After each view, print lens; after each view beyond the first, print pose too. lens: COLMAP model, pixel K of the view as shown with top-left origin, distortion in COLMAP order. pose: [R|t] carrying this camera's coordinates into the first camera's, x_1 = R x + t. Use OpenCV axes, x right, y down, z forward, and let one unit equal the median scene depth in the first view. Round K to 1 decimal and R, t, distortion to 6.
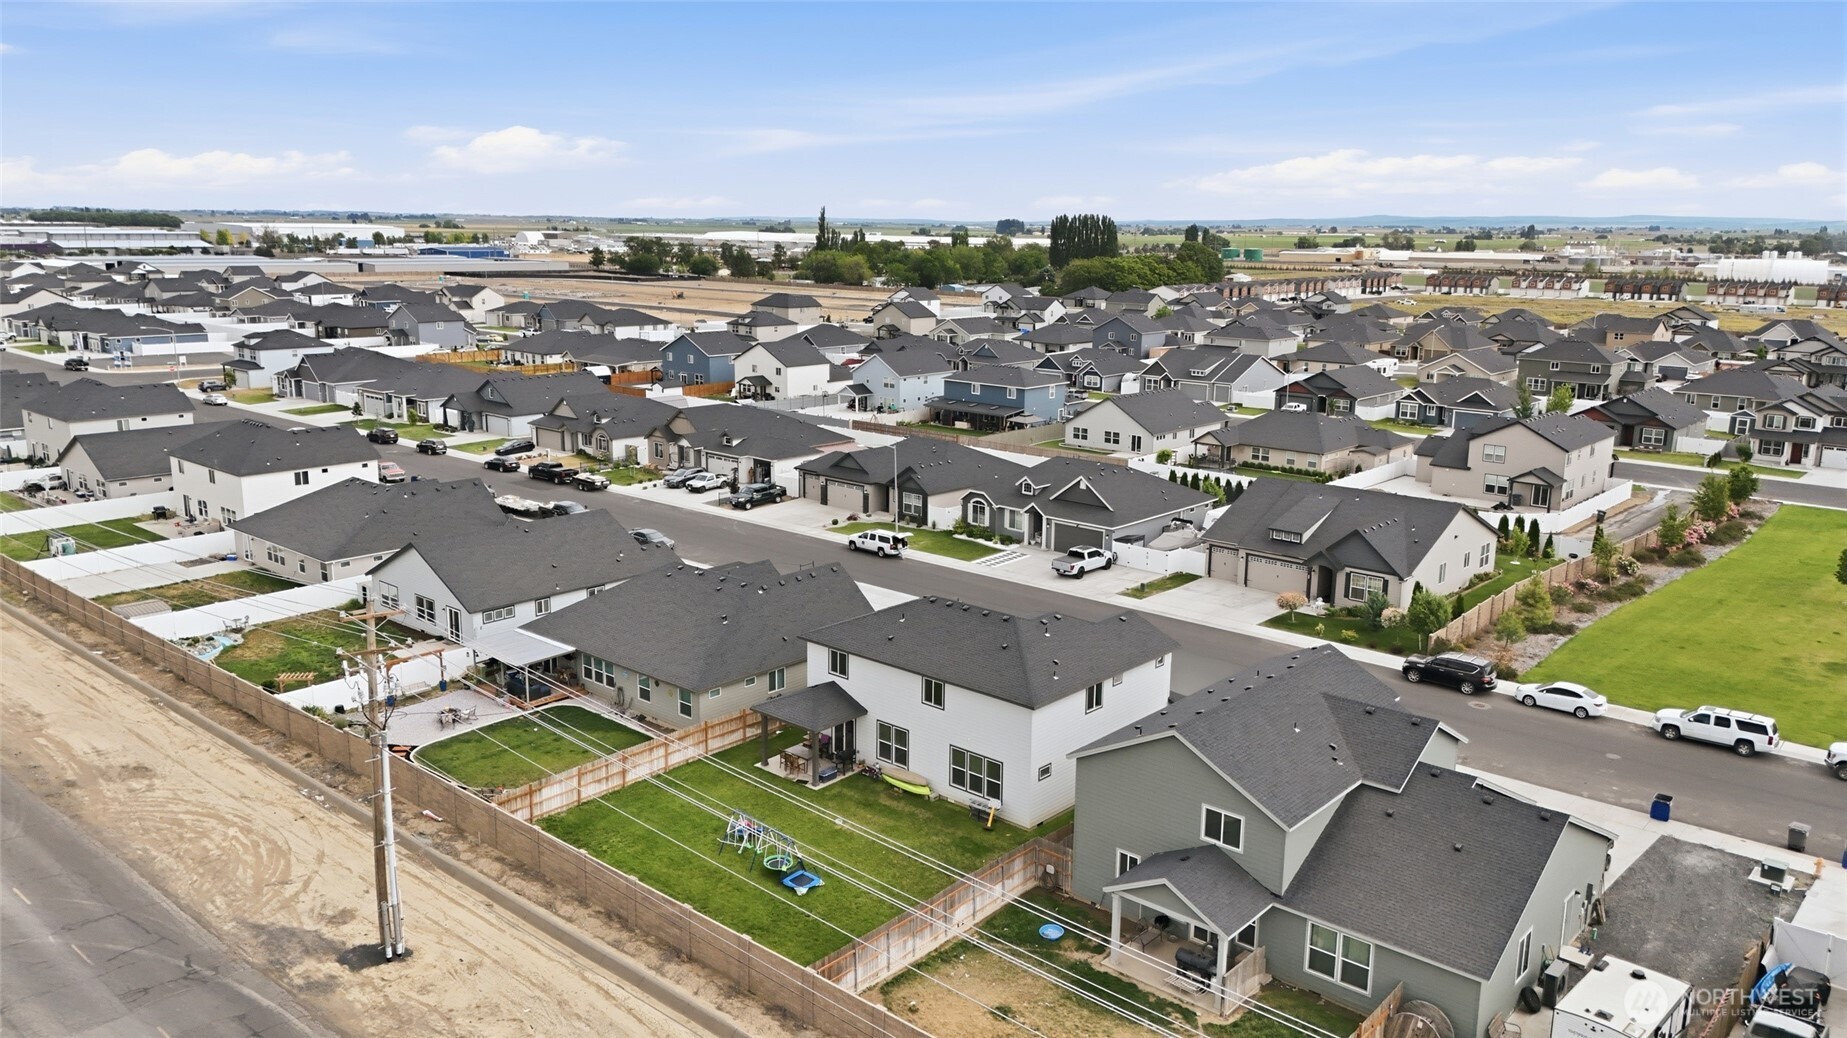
lens RADIAL K [[1378.7, 0, 923.5], [0, 1378.7, 519.0], [0, 0, 1]] dist [0.071885, -0.070369]
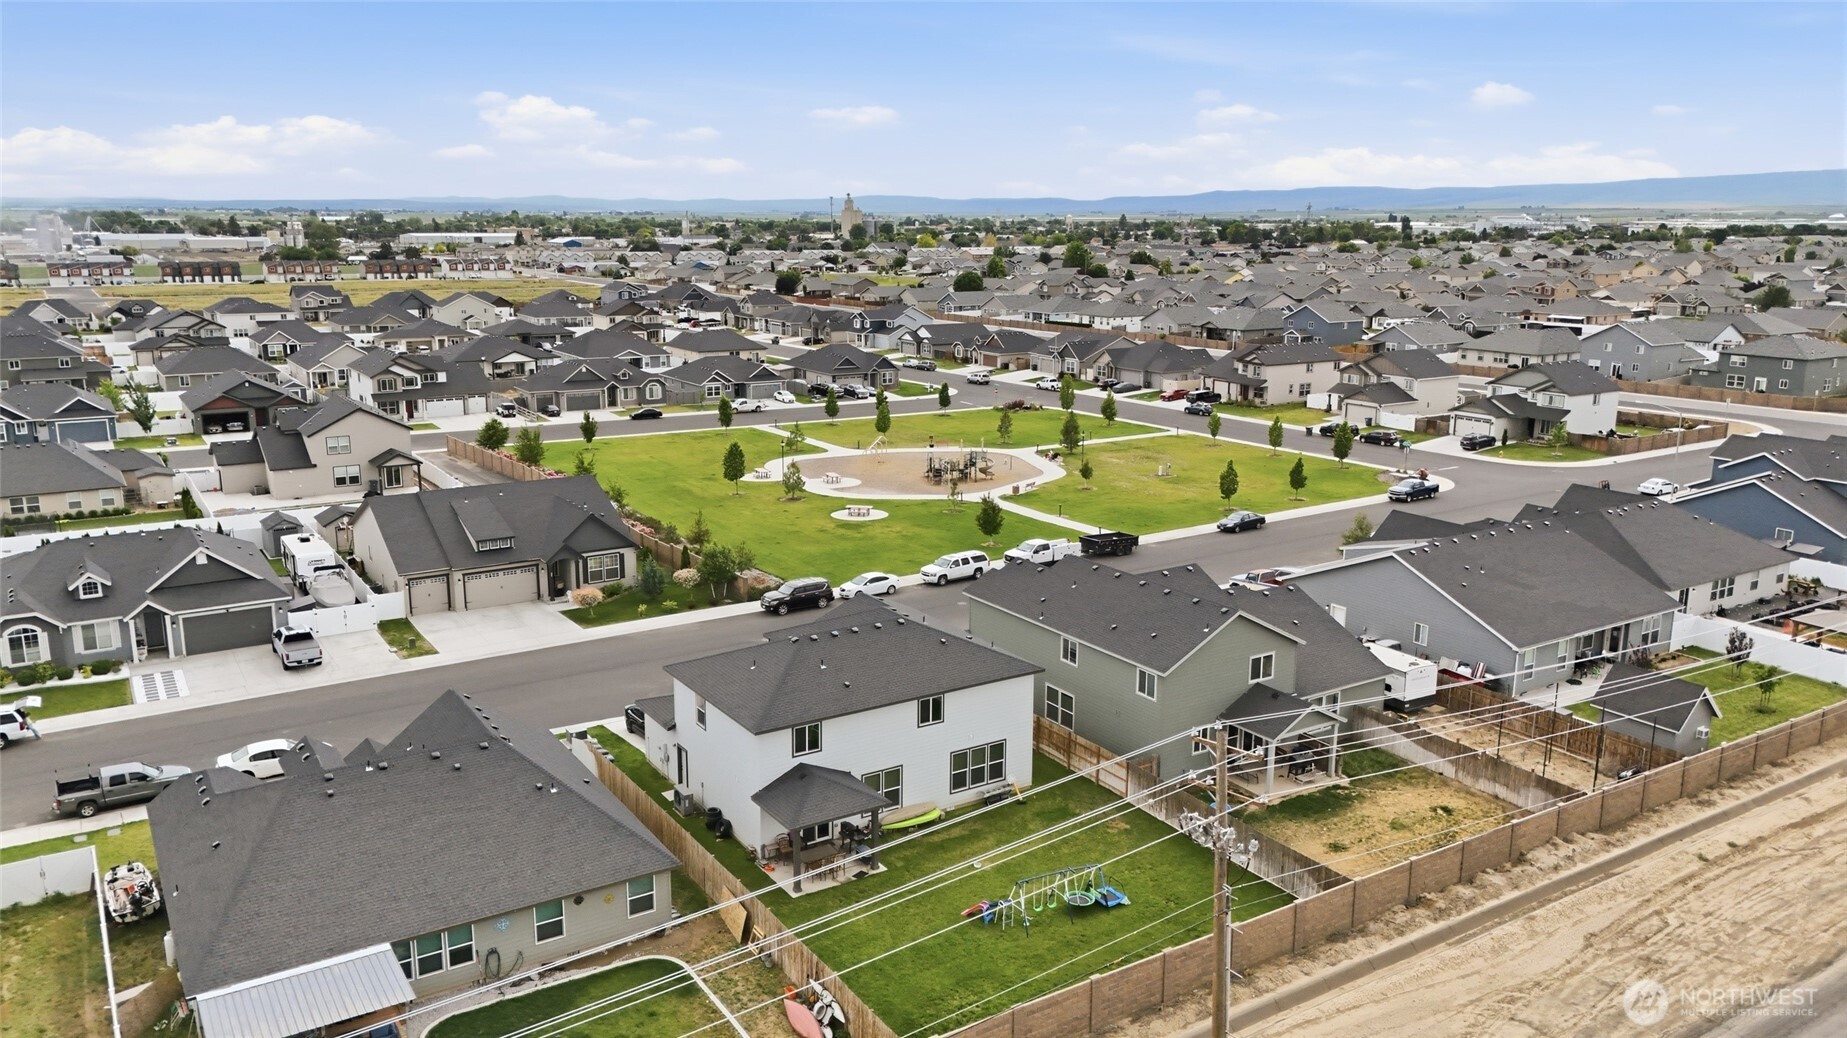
lens RADIAL K [[1378.7, 0, 923.5], [0, 1378.7, 519.0], [0, 0, 1]] dist [0.071885, -0.070369]
pose [[0.258799, -0.220848, 0.940345, -0.745181], [0.203559, 0.964118, 0.170409, -0.144025], [-0.944239, 0.147315, 0.294468, 0.599709]]
